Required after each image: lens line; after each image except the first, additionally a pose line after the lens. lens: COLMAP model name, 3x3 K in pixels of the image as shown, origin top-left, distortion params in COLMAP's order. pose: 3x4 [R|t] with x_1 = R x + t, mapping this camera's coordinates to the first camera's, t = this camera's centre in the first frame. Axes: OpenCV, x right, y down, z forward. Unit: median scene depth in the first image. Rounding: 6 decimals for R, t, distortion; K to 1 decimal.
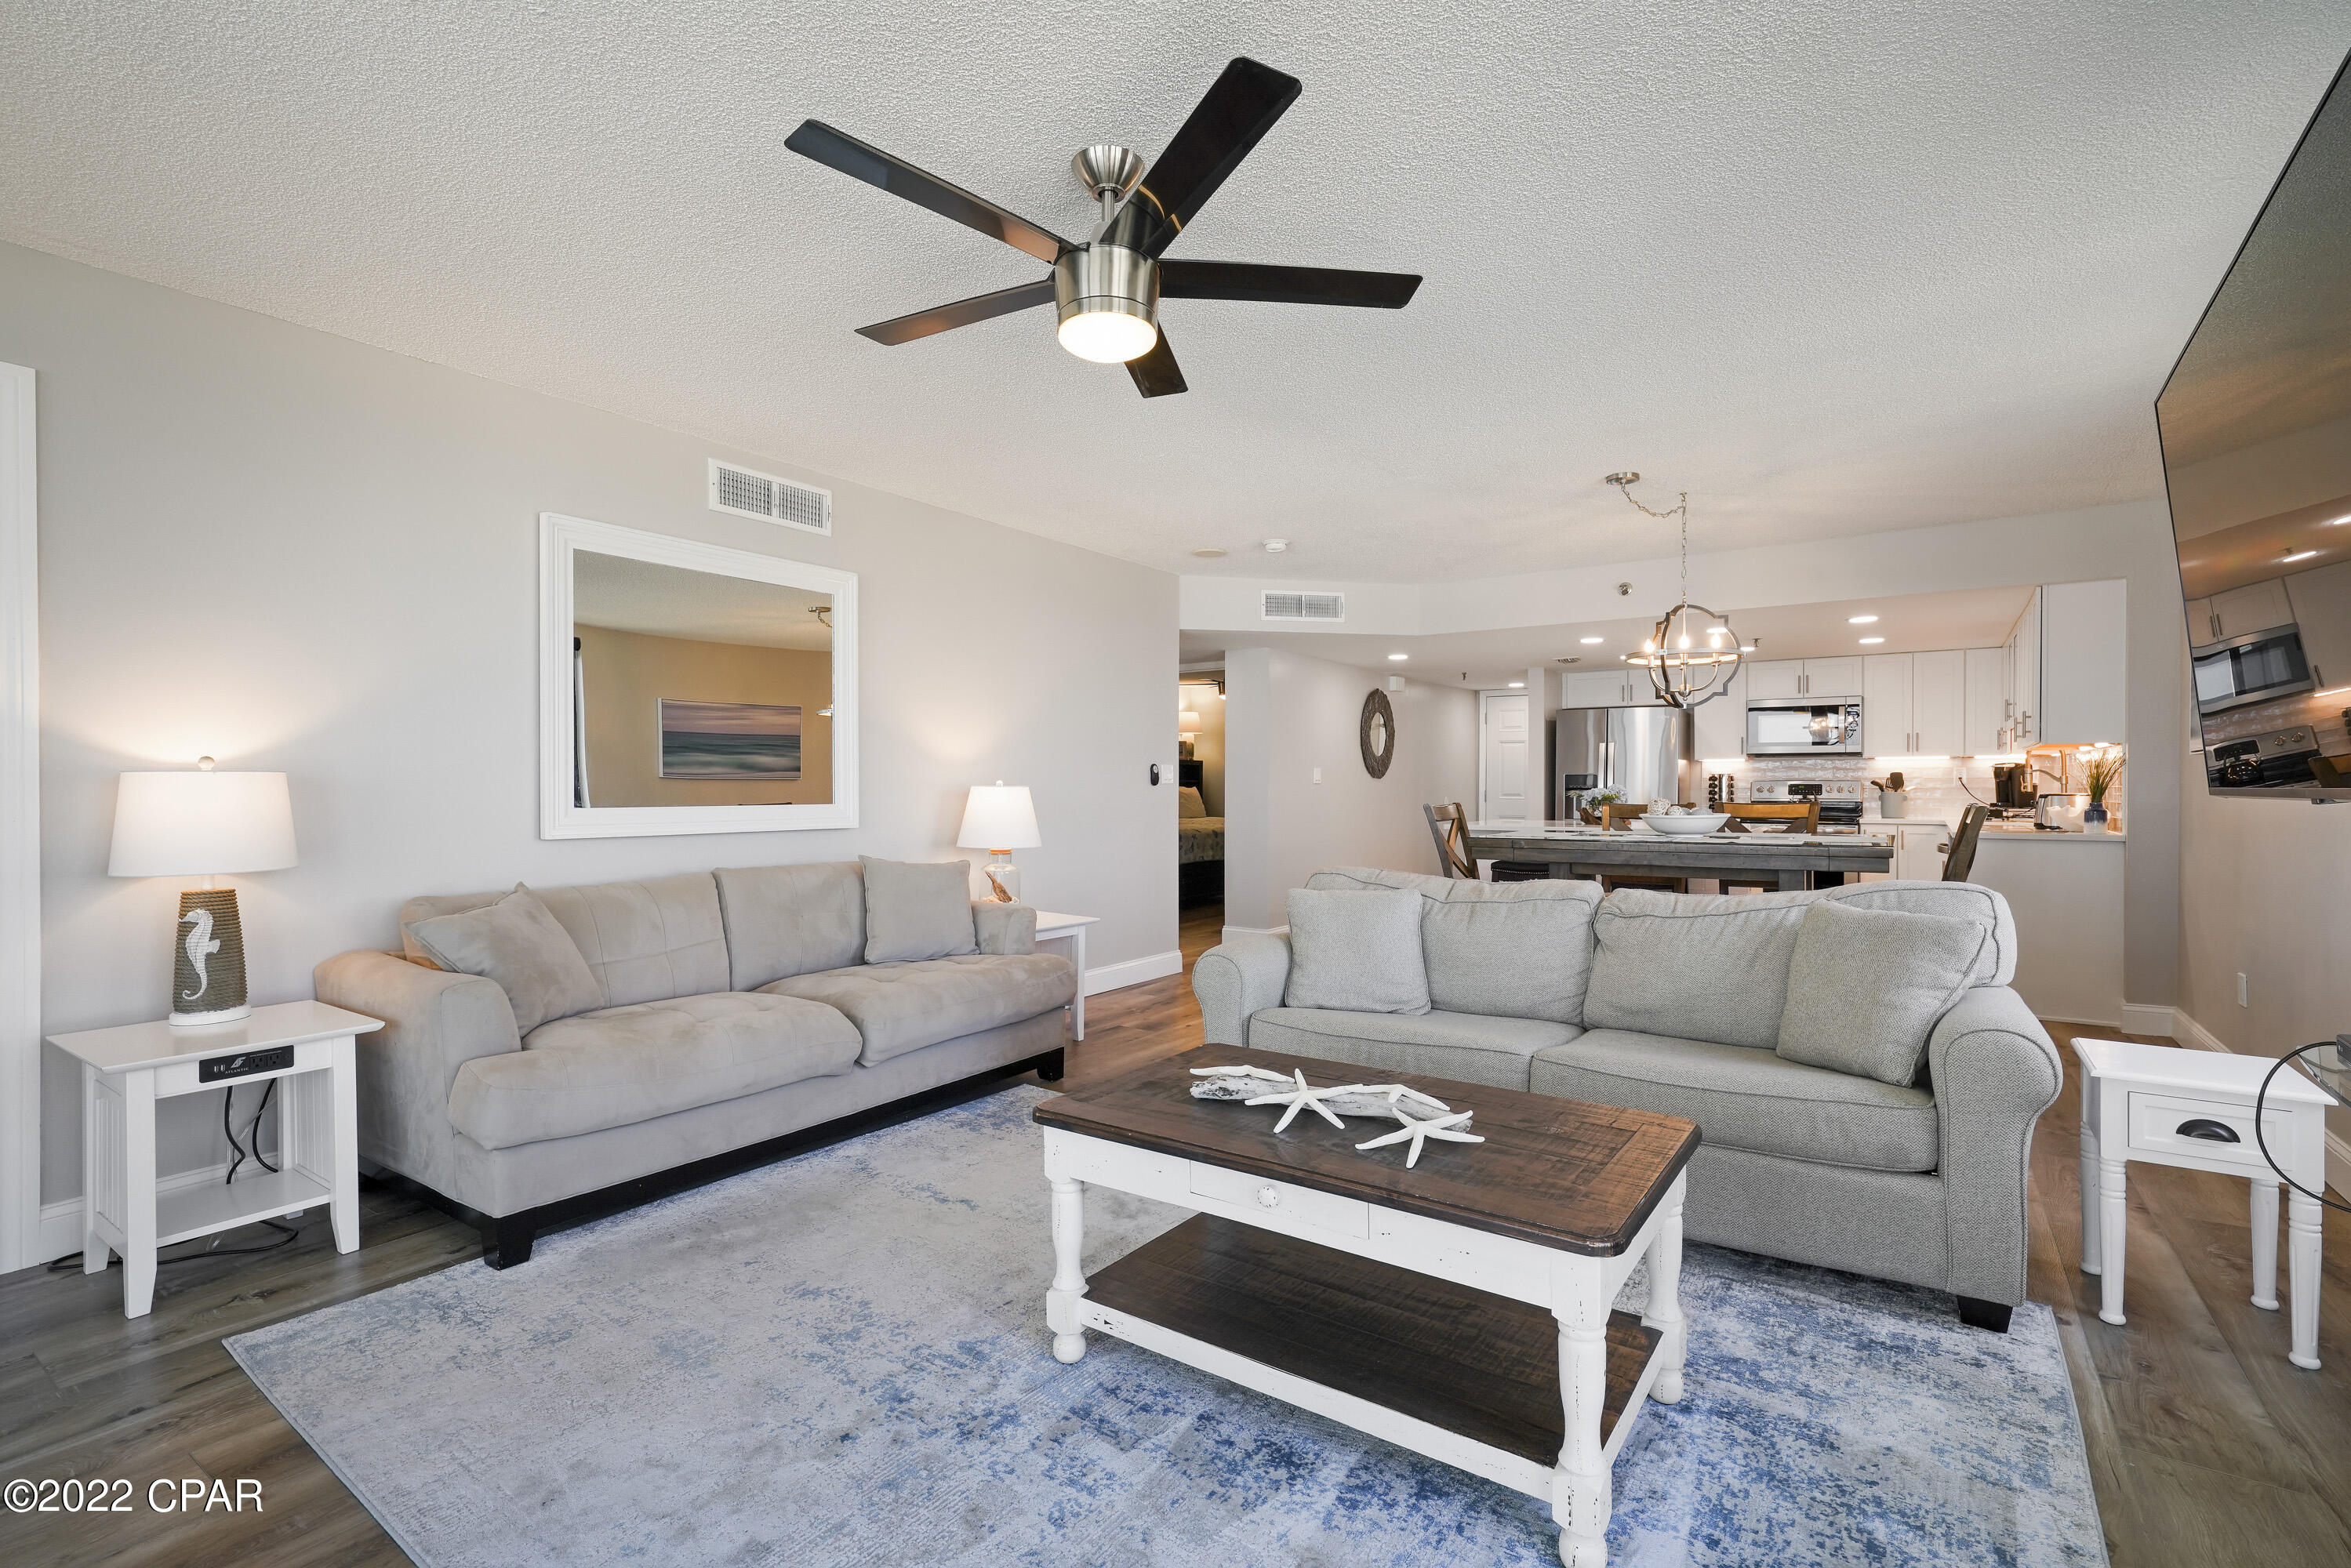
lens RADIAL K [[1100.3, 0, 1227.5], [0, 1100.3, 798.2], [0, 0, 1]] dist [0.003248, 0.002465]
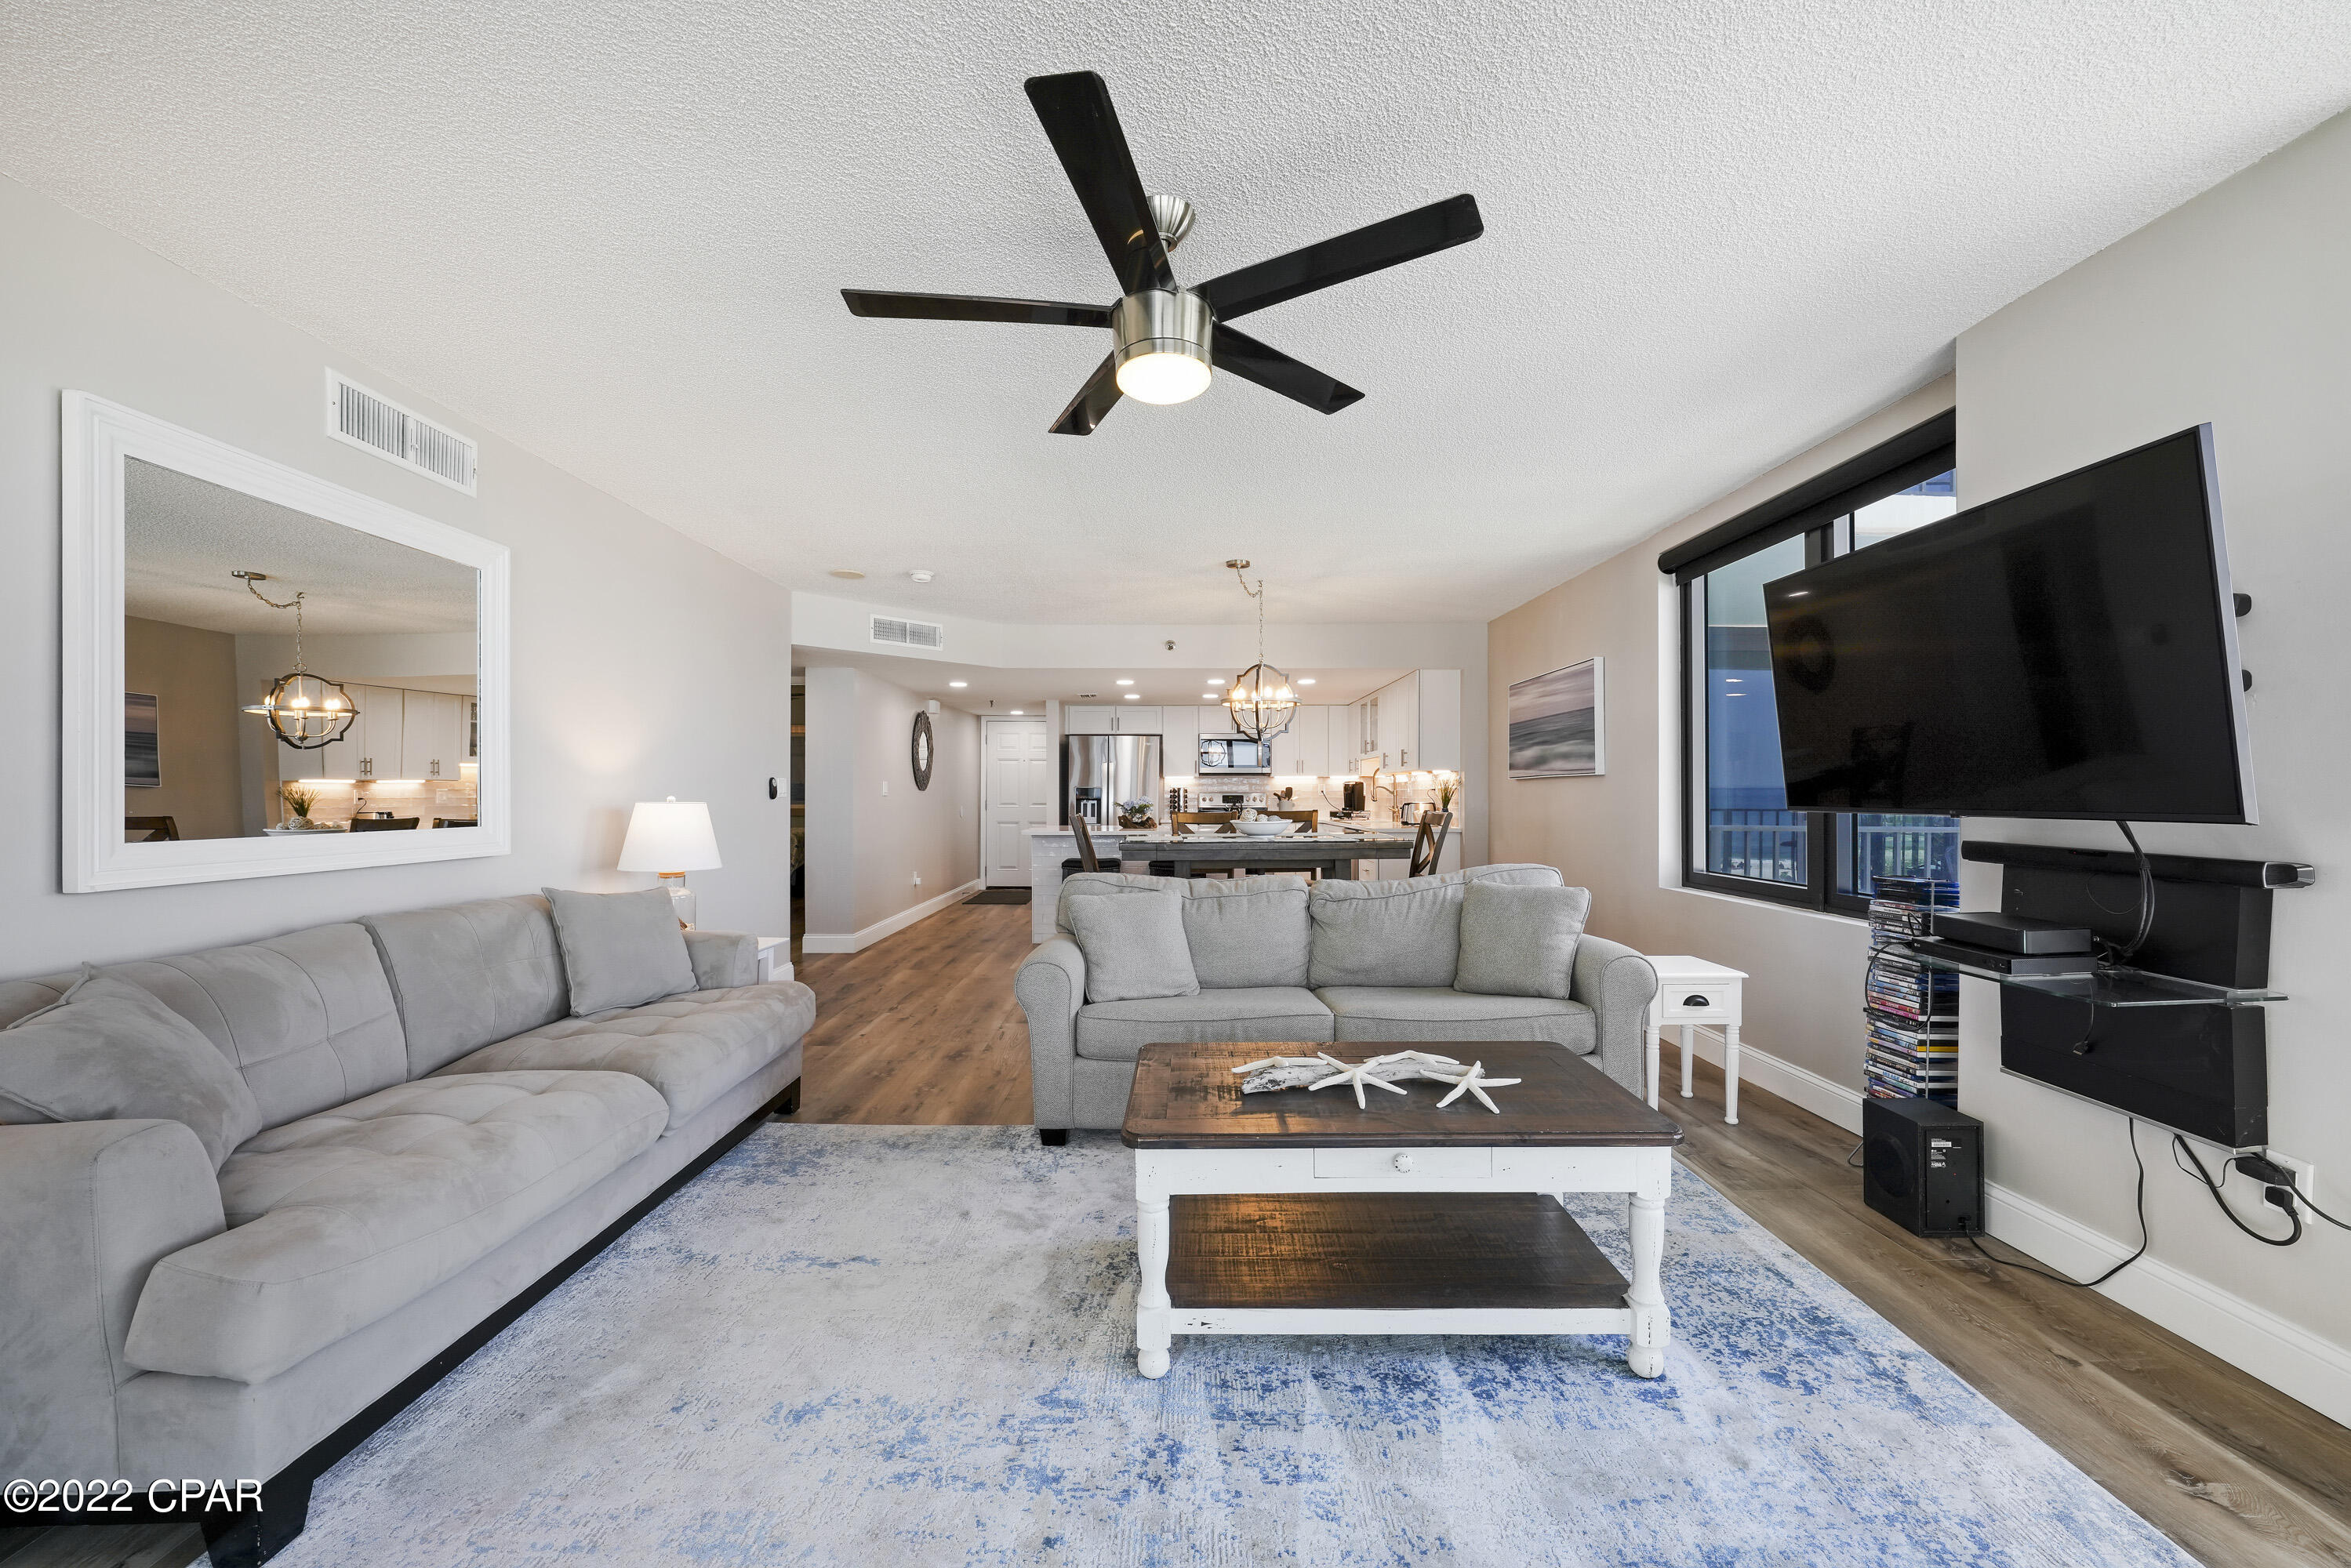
lens RADIAL K [[906.2, 0, 1213.9], [0, 906.2, 798.3], [0, 0, 1]] dist [-0.009952, 0.001648]
pose [[0.818450, -0.003241, 0.574568, -0.316978], [0.006238, 0.999975, -0.003245, -0.010848], [-0.574543, 0.006240, 0.818450, 0.154363]]
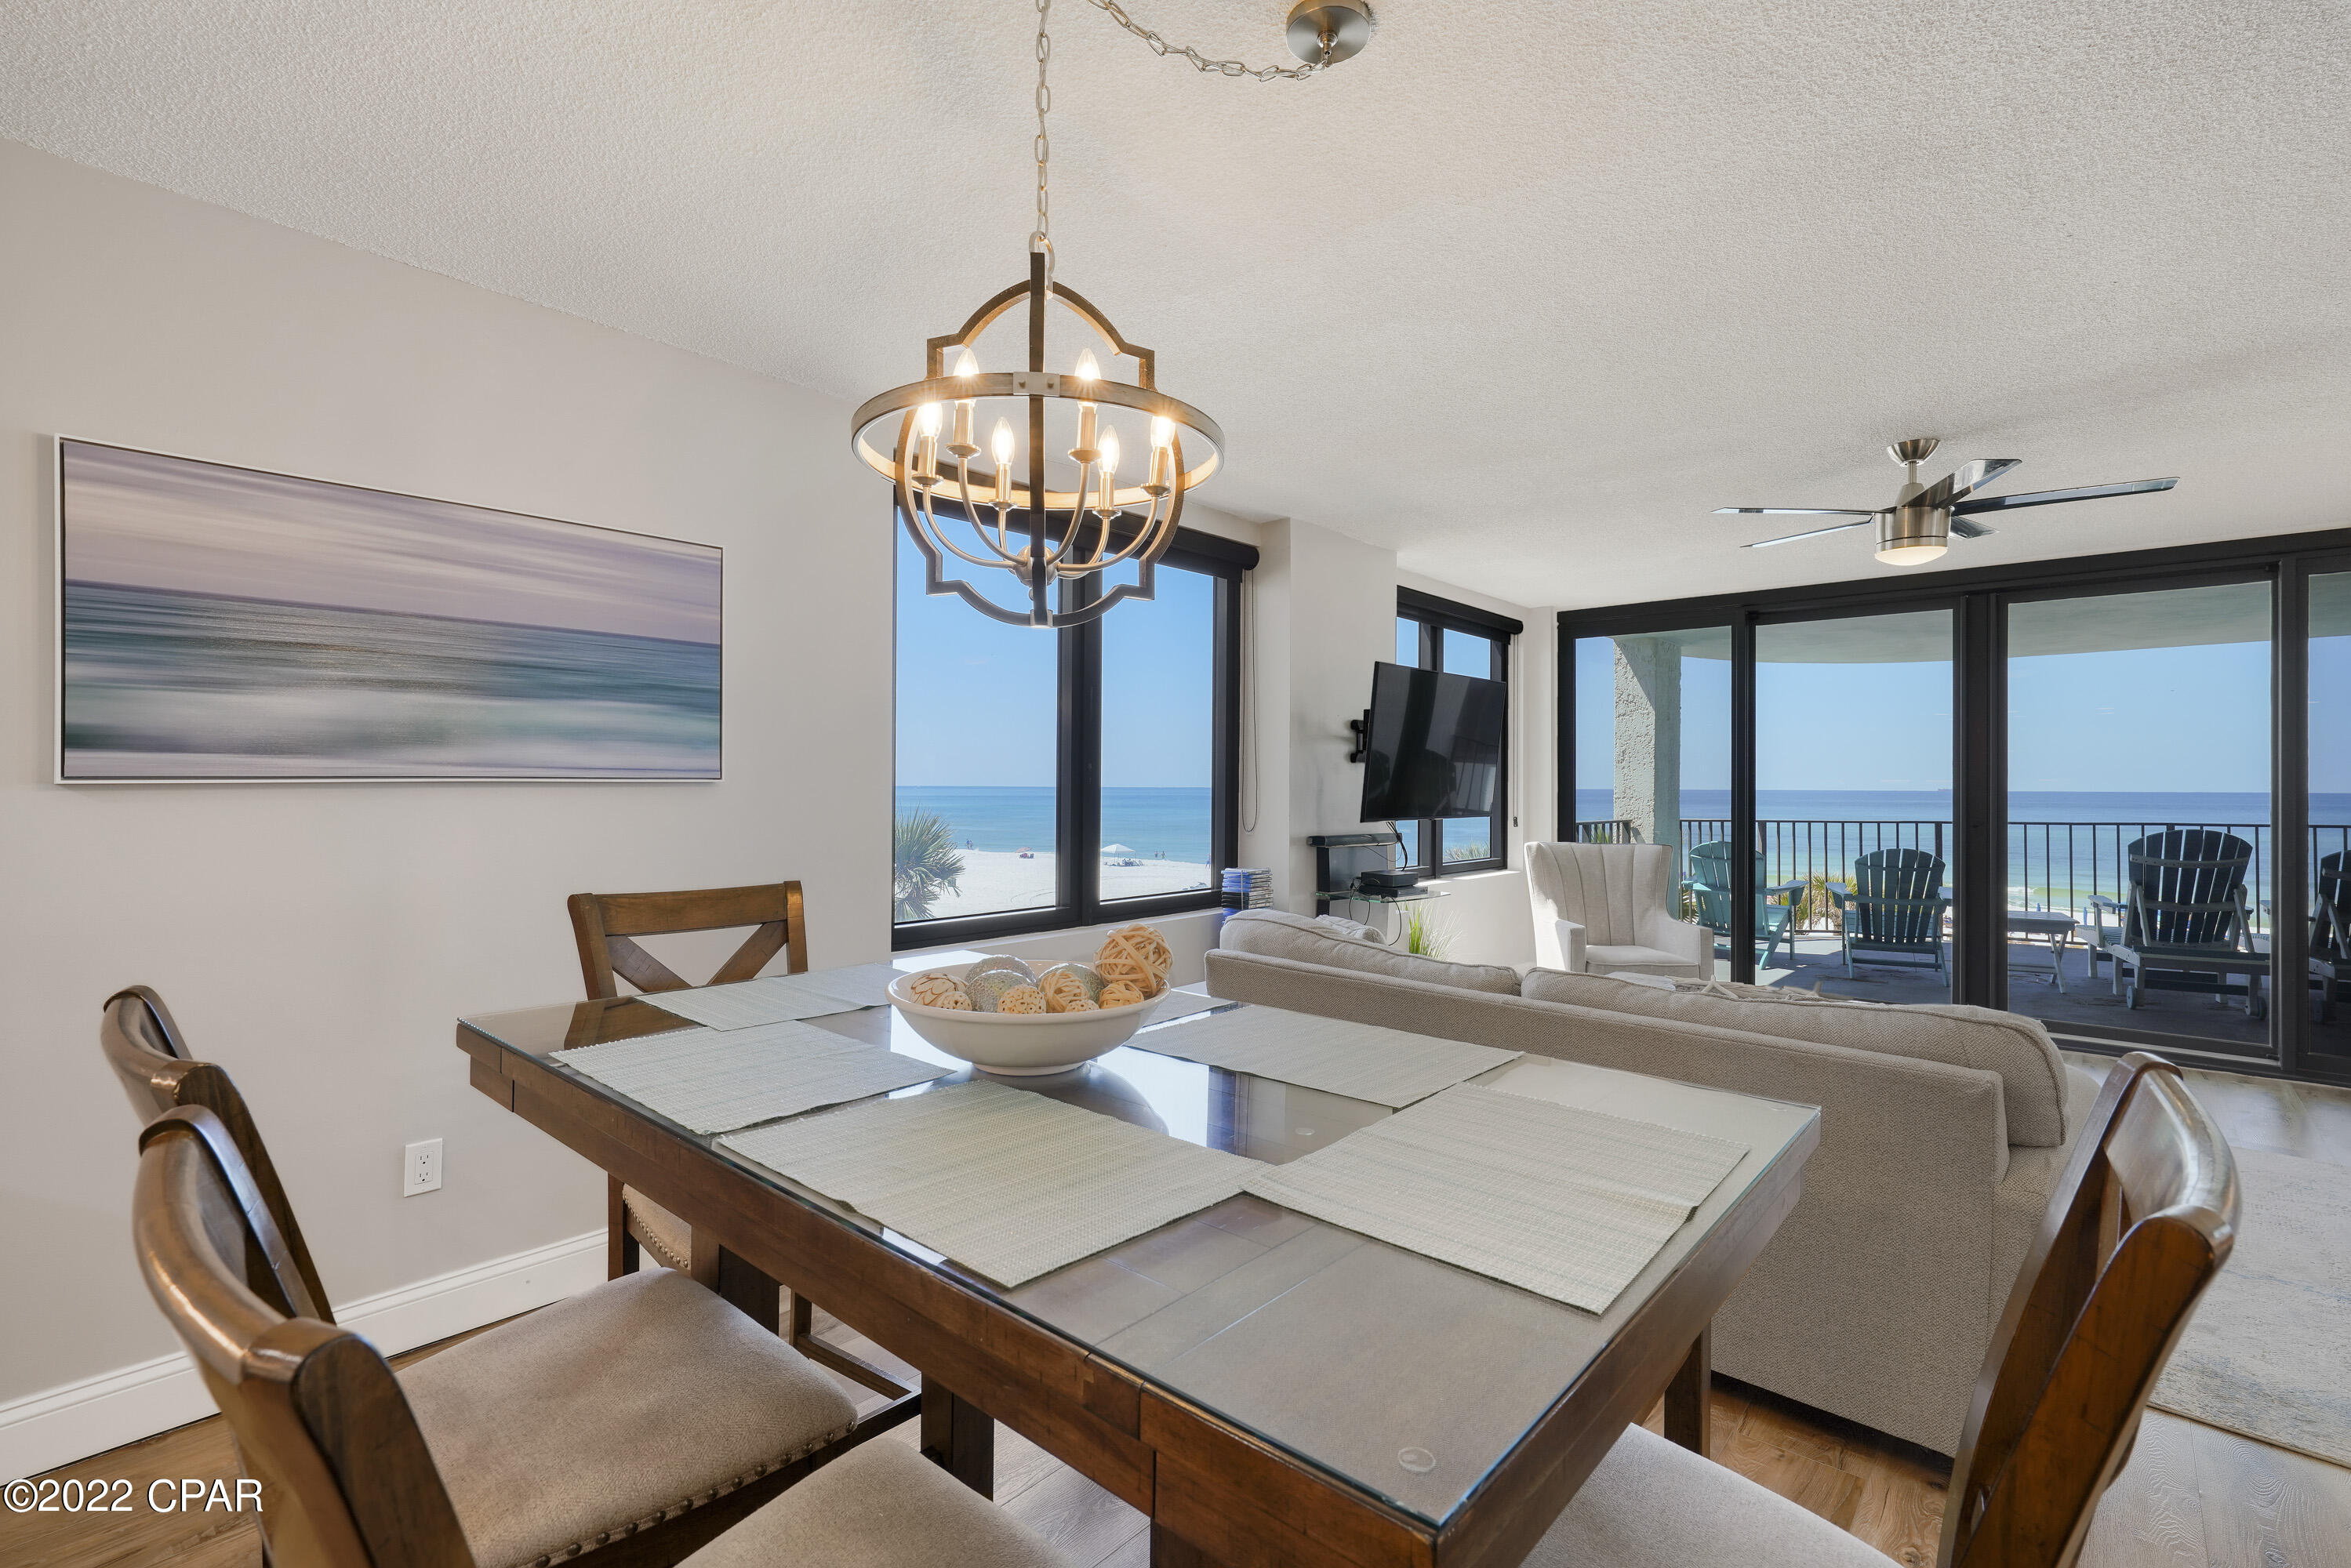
lens RADIAL K [[1056.7, 0, 1176.5], [0, 1056.7, 778.4], [0, 0, 1]] dist [-0.005722, 0.002863]
pose [[-0.988739, -0.002483, 0.149628, 0.401242], [-0.001697, 0.999984, 0.005379, -0.049845], [-0.149639, 0.005065, -0.988728, 1.522849]]
